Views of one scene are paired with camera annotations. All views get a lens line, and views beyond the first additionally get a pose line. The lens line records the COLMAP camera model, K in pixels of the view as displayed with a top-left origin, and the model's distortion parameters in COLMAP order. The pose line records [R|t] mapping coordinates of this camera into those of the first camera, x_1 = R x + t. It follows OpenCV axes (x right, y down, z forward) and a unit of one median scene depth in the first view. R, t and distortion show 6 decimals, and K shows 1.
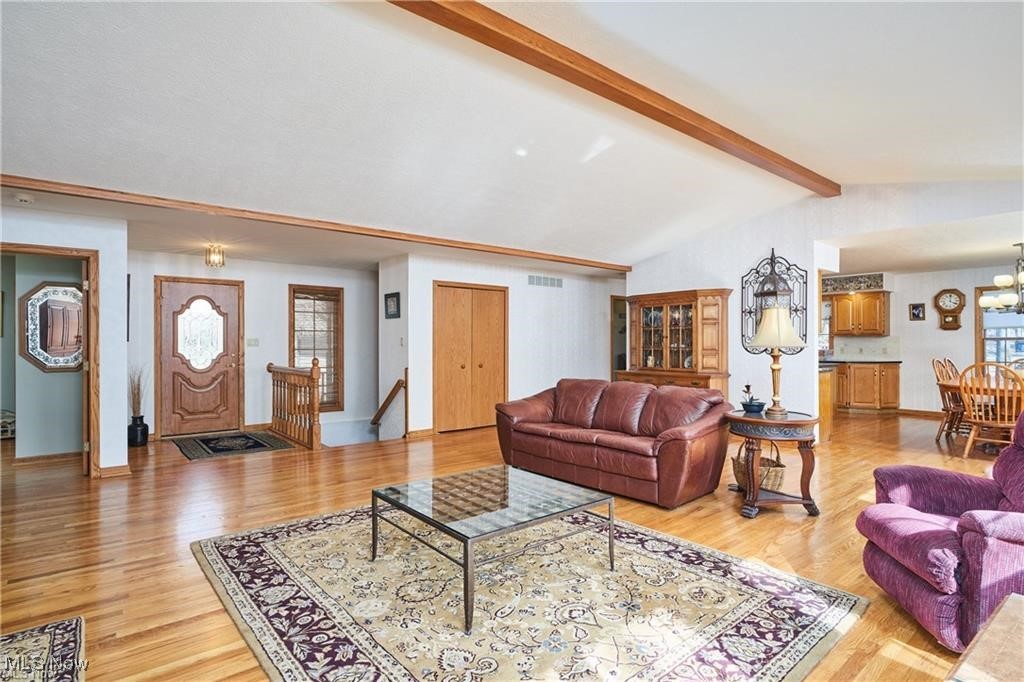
lens RADIAL K [[521.4, 0, 506.7], [0, 521.4, 337.2], [0, 0, 1]] dist [-0.002340, 0.000598]
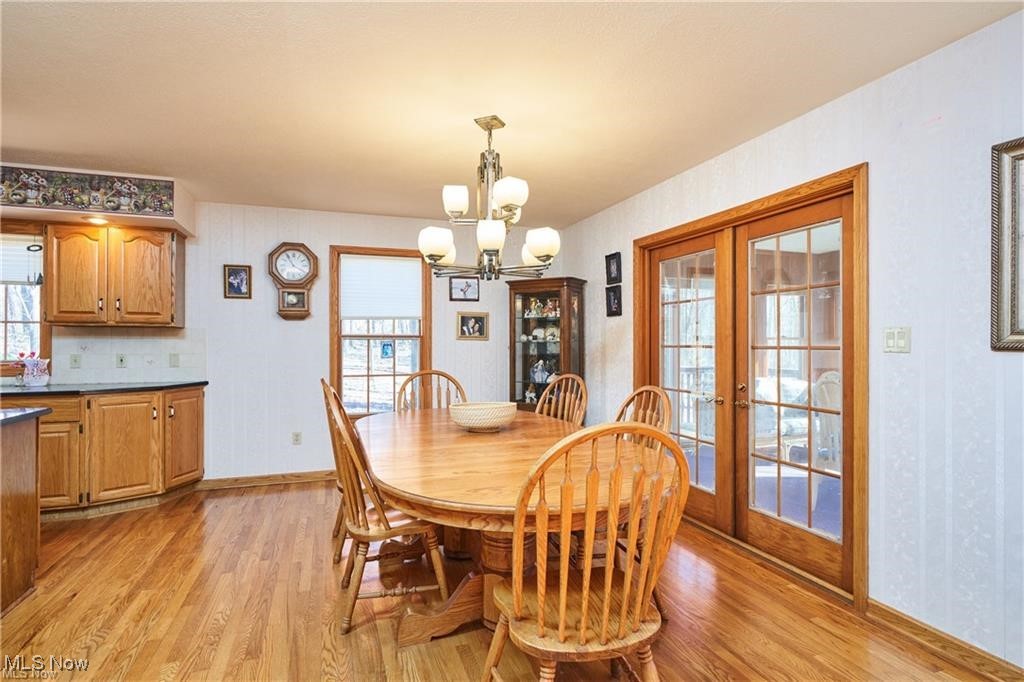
lens RADIAL K [[521.4, 0, 513.2], [0, 521.4, 344.8], [0, 0, 1]] dist [-0.002340, 0.000598]
pose [[0.347137, -0.012137, 0.937736, 0.405960], [-0.020491, 0.999579, 0.020523, -0.003481], [-0.937590, -0.026339, 0.346743, 0.571646]]
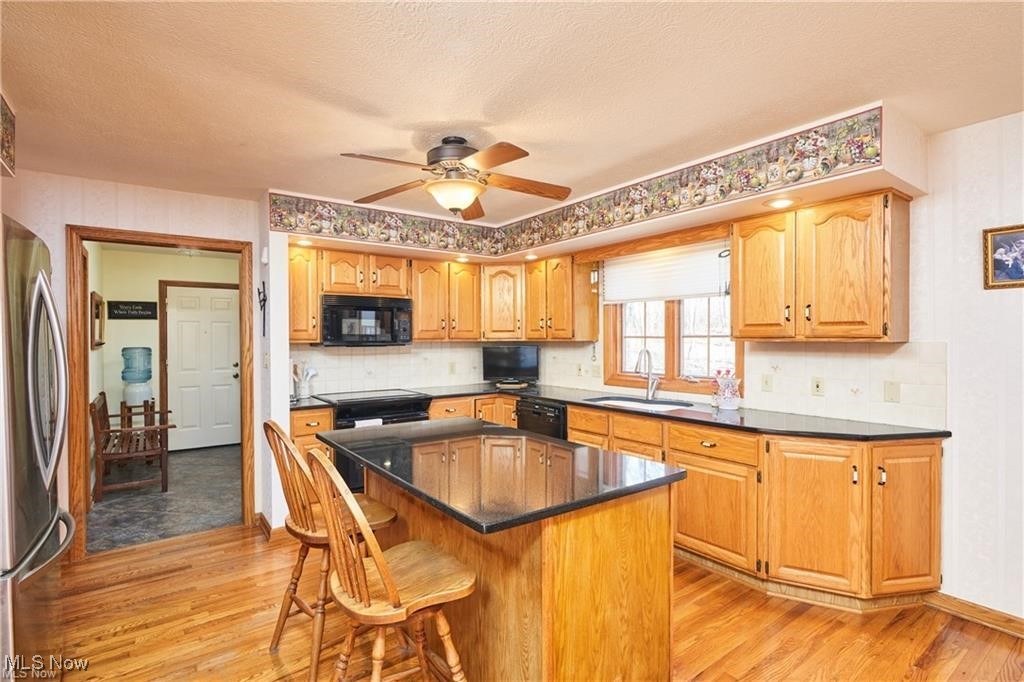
lens RADIAL K [[493.9, 0, 513.0], [0, 493.9, 340.9], [0, 0, 1]] dist [0.000074, 0.000322]
pose [[0.998183, -0.012946, -0.058843, 0.536580], [0.014839, 0.999383, 0.031844, -0.016421], [0.058395, -0.032659, 0.997759, 0.719852]]
